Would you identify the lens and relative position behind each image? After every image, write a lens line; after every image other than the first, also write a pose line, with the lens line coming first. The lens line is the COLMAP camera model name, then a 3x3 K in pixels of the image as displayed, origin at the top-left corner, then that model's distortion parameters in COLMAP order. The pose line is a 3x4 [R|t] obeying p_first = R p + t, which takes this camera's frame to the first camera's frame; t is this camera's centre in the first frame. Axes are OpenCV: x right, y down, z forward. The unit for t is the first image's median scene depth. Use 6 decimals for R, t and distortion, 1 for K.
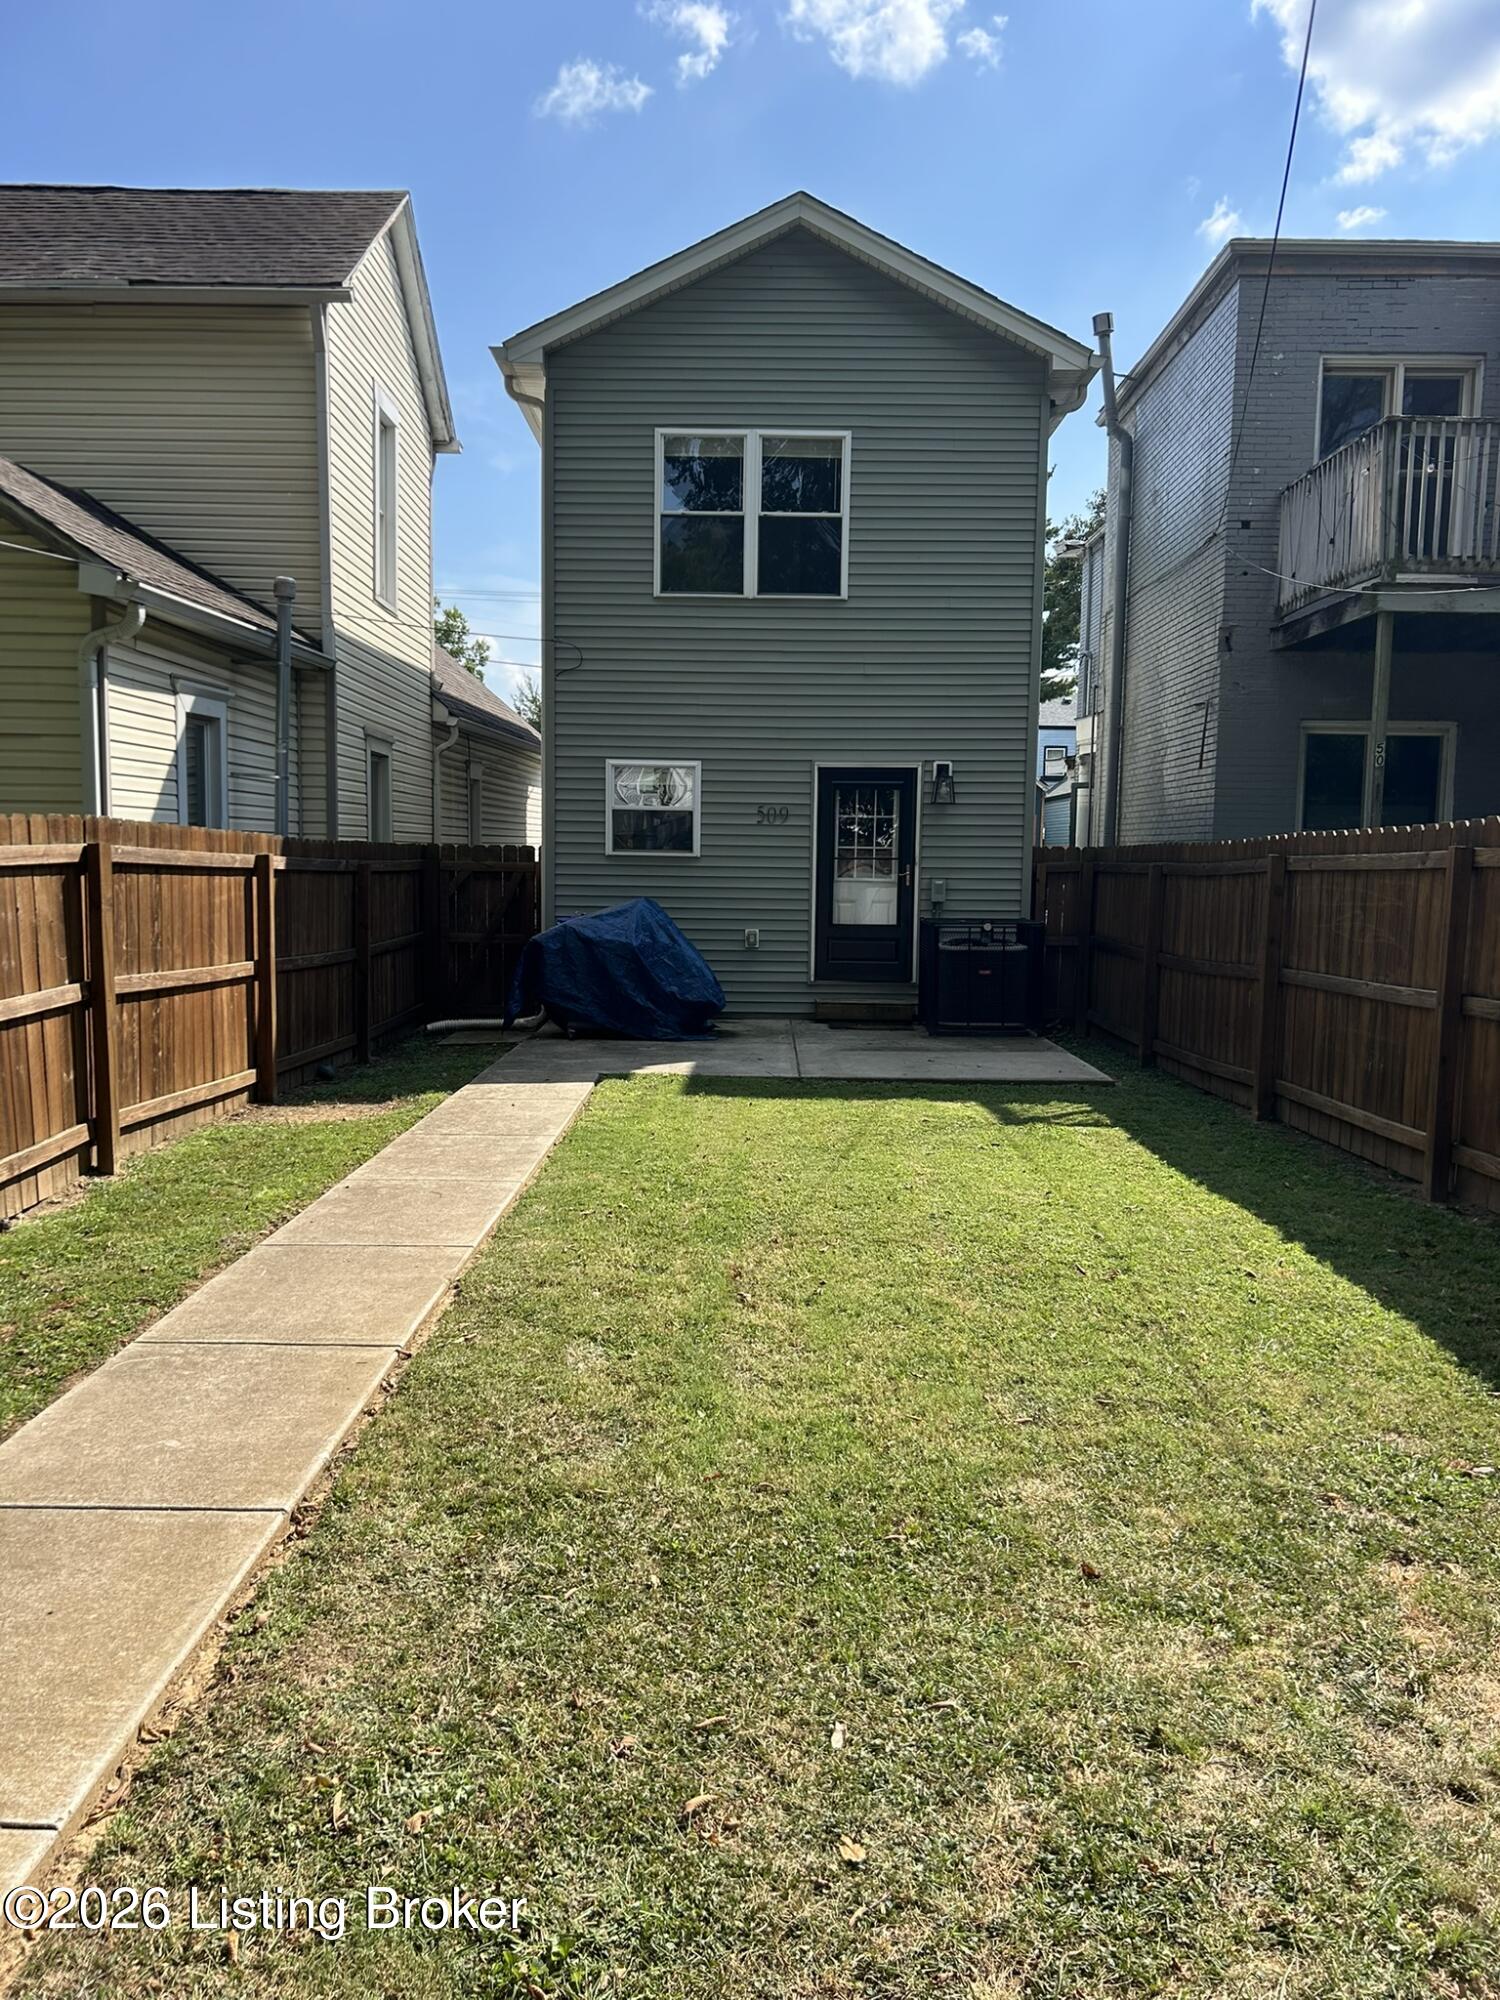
lens RADIAL K [[1514.4, 0, 736.5], [0, 1514.4, 1013.1], [0, 0, 1]] dist [0.058622, -0.065169]
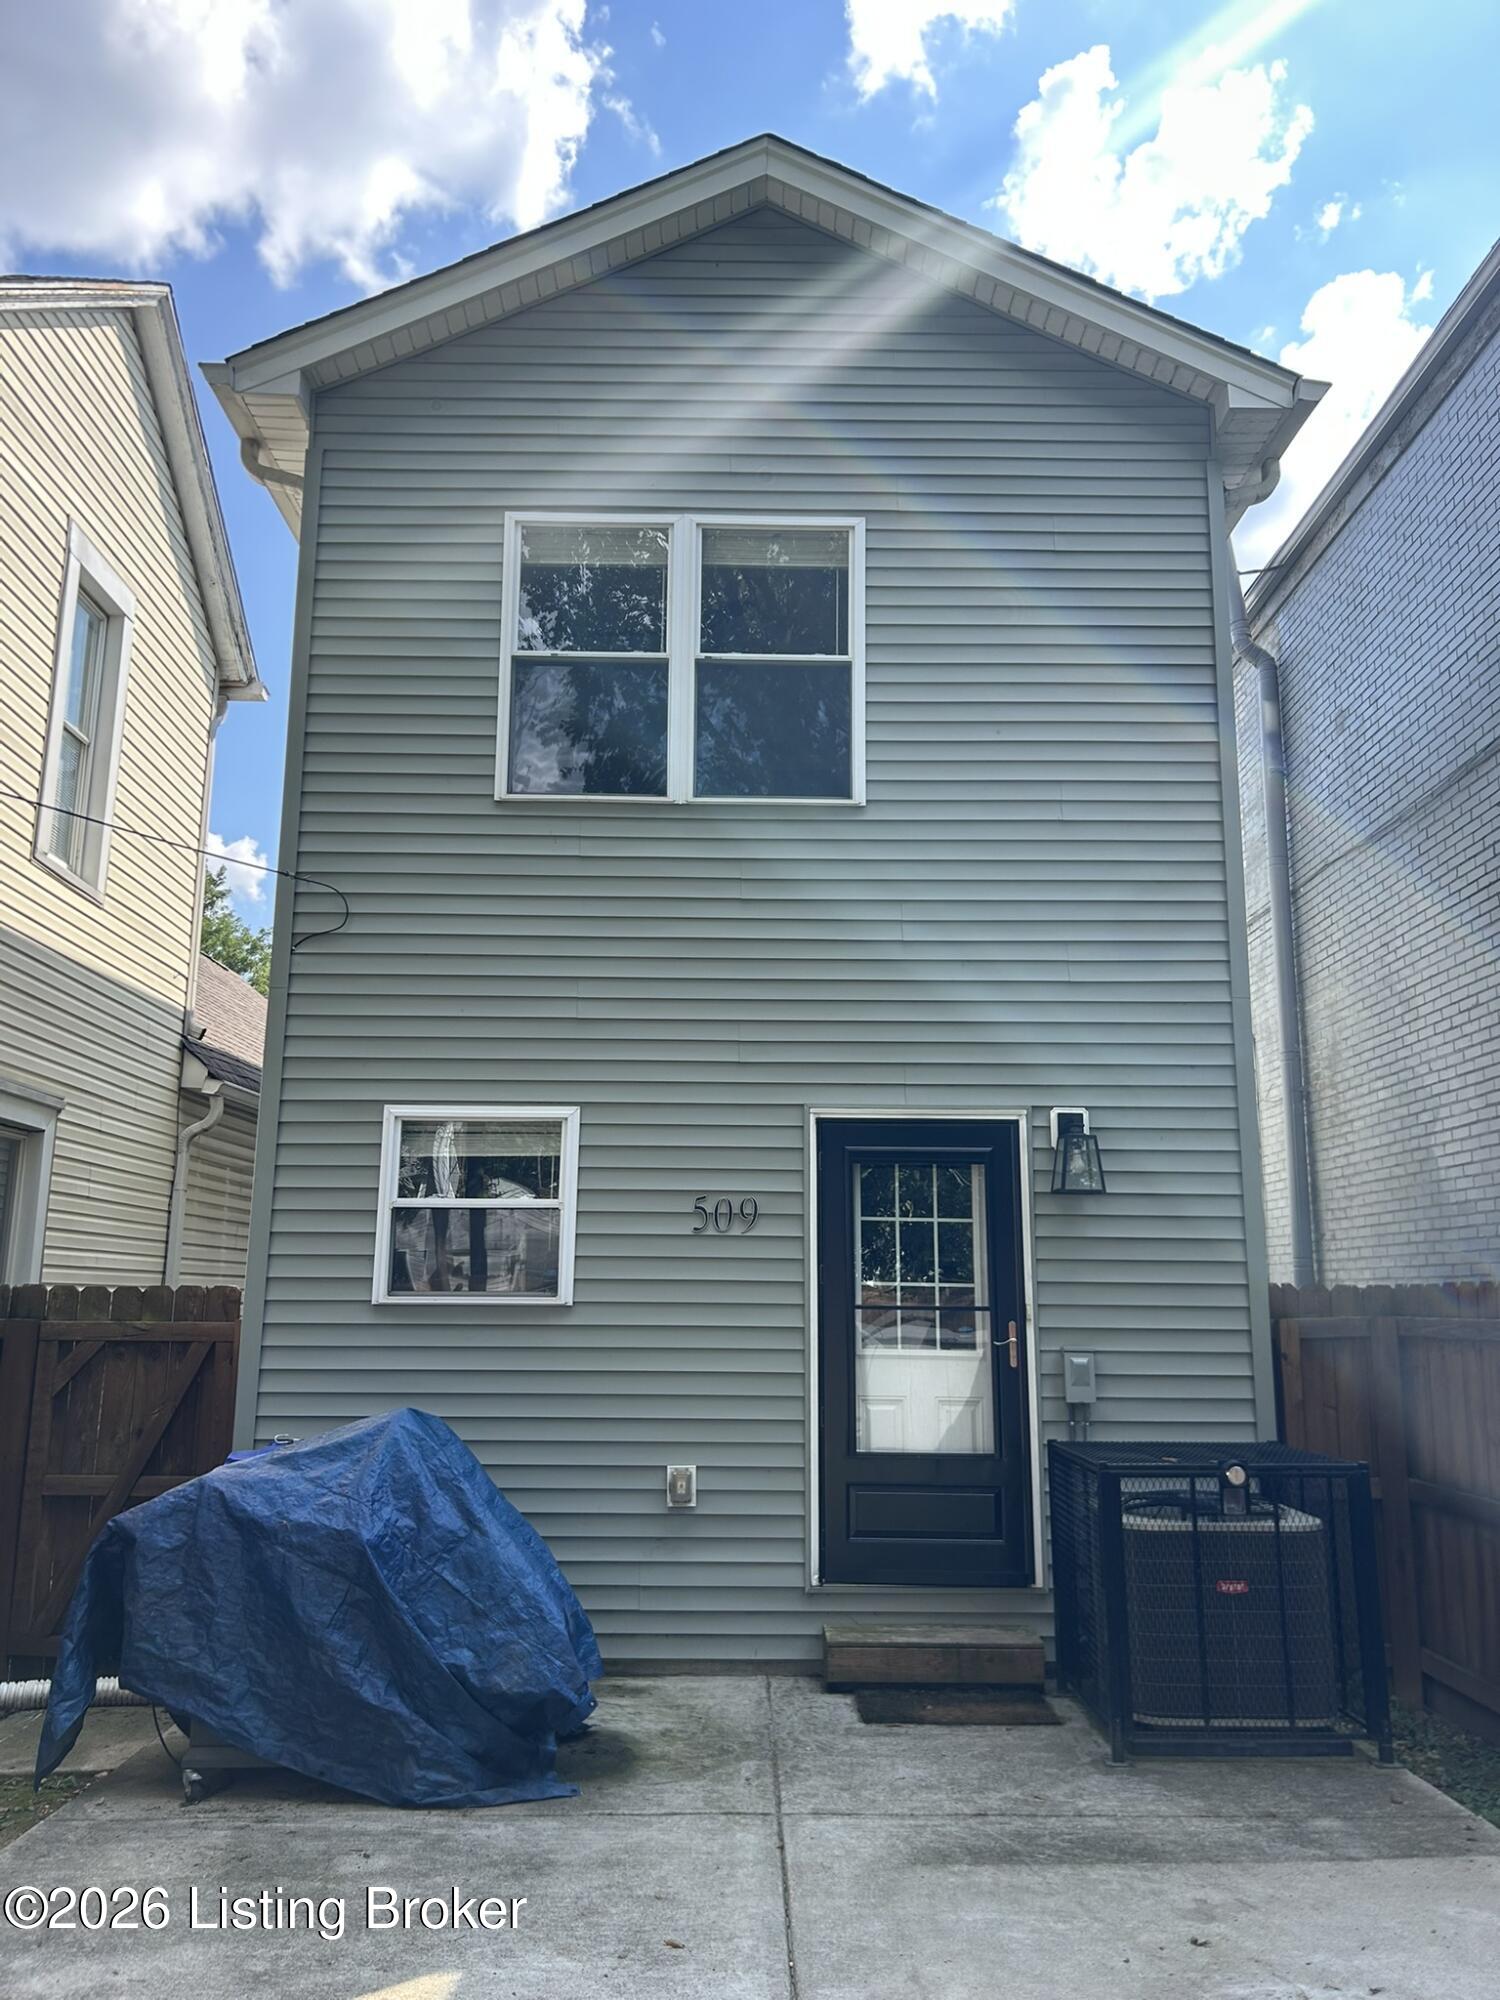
lens RADIAL K [[1514.4, 0, 736.7], [0, 1514.4, 999.8], [0, 0, 1]] dist [0.058622, -0.065169]
pose [[0.999839, -0.000997, 0.017932, 0.019166], [0.006294, 0.954588, -0.297862, -0.053294], [-0.016820, 0.297927, 0.954441, 0.522351]]
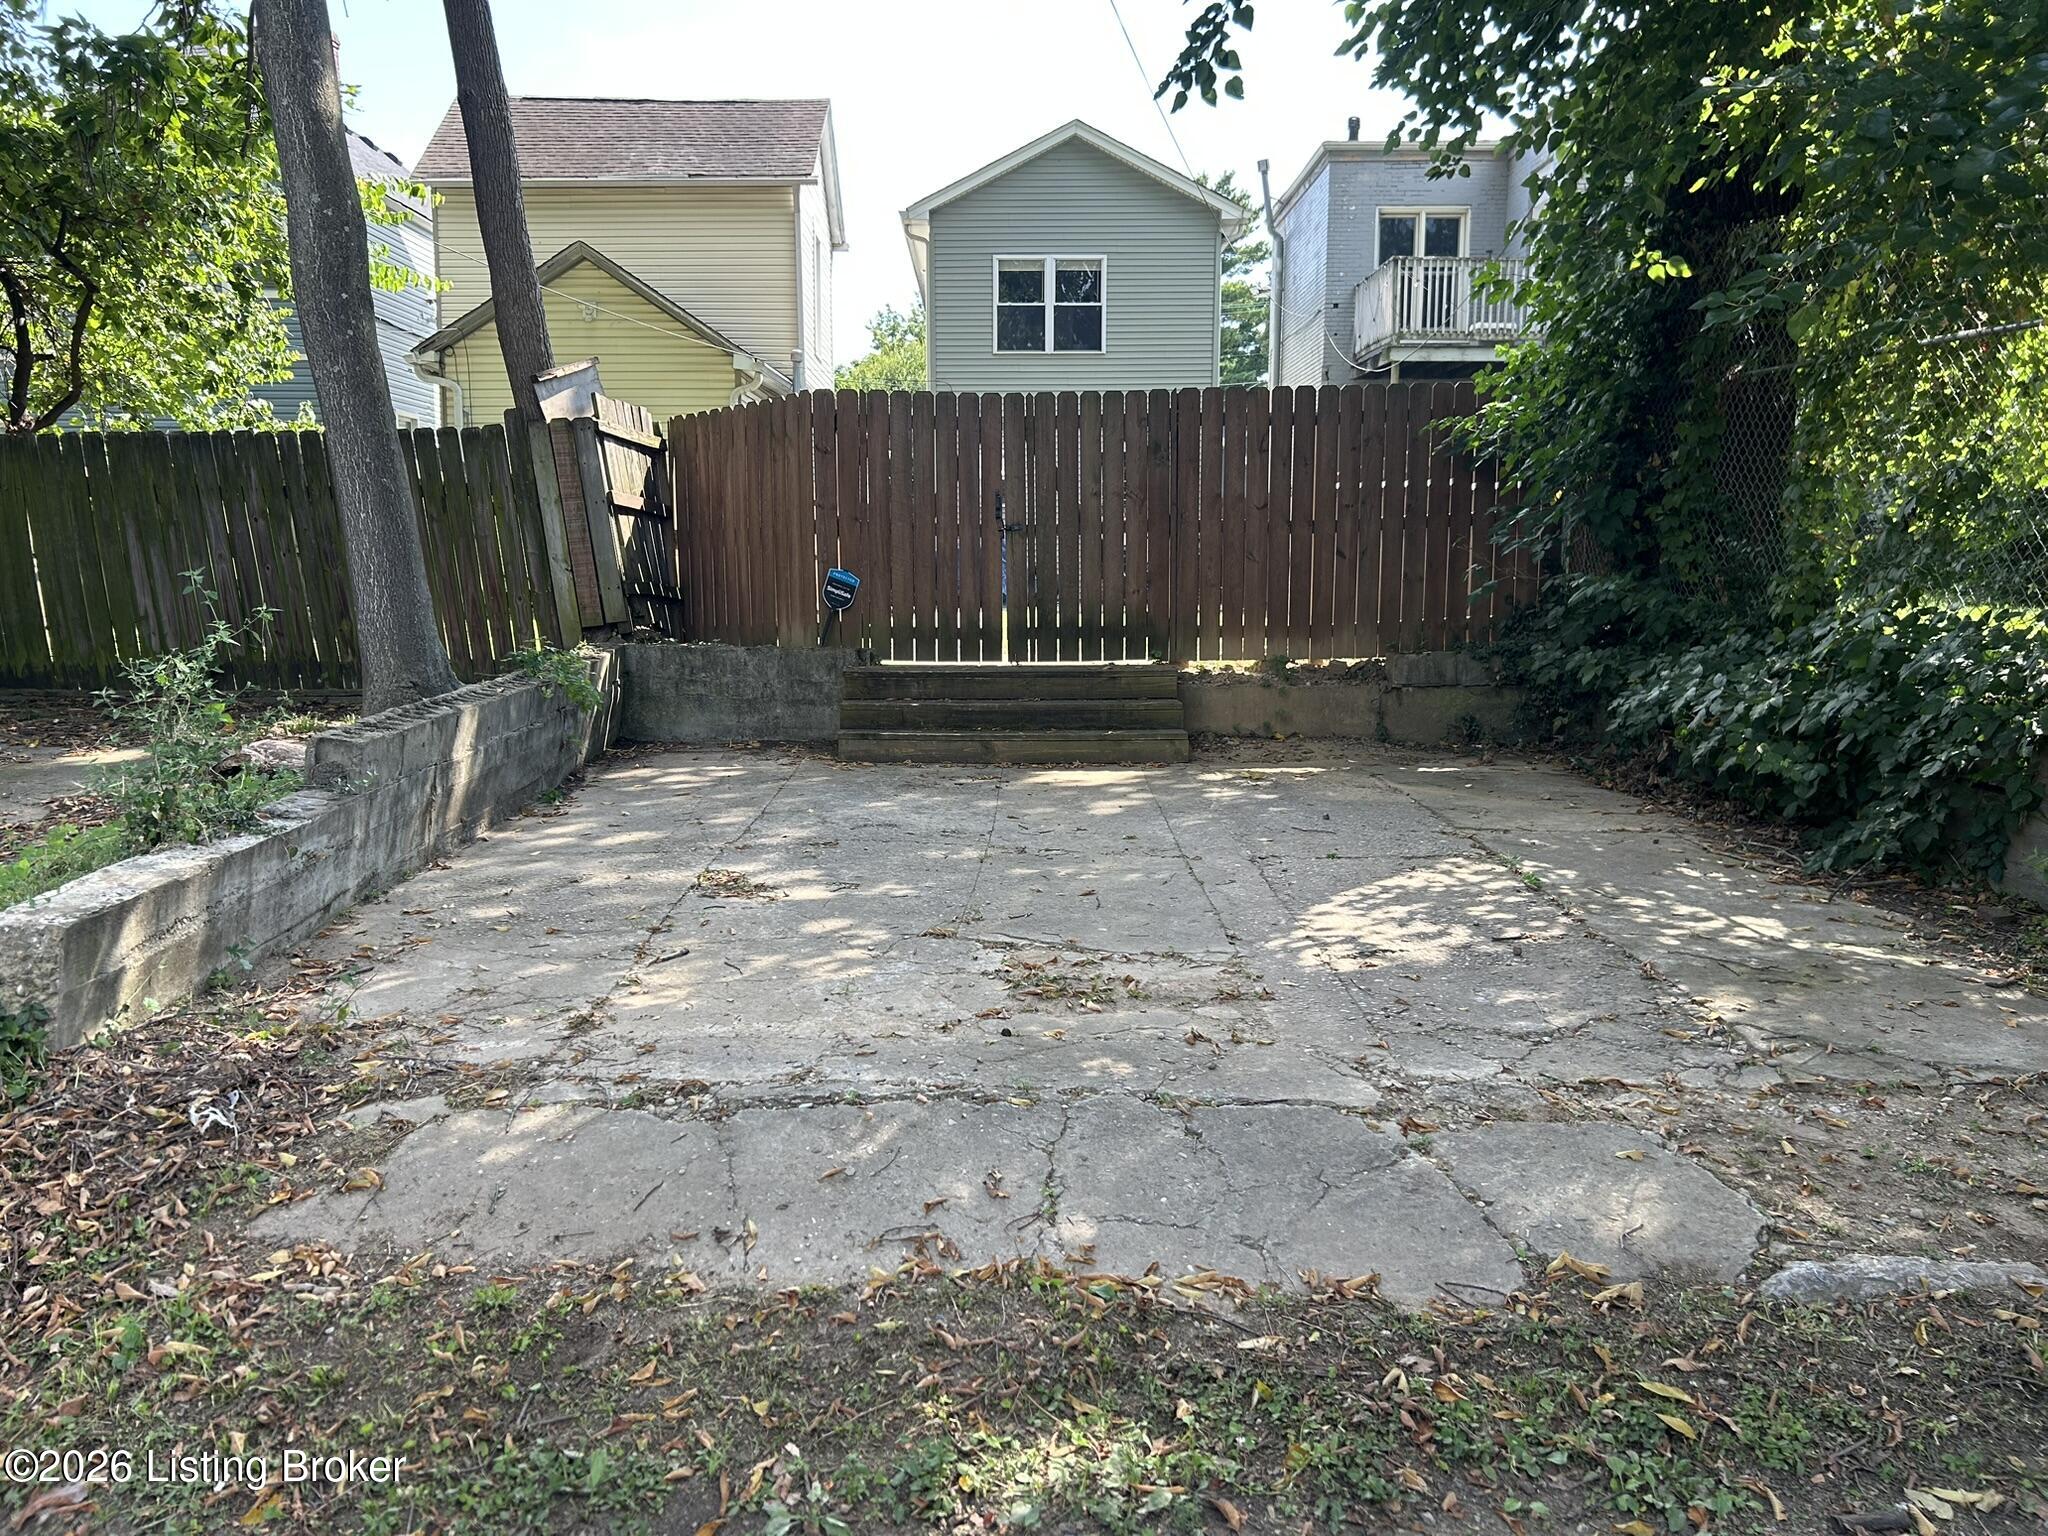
lens RADIAL K [[1550.7, 0, 1018.3], [0, 1550.7, 762.2], [0, 0, 1]] dist [0.058622, -0.065169]
pose [[0.999524, -0.020552, 0.023024, -0.076056], [0.019951, 0.999463, 0.026012, 0.141788], [-0.023546, -0.025540, 0.999396, -0.763154]]
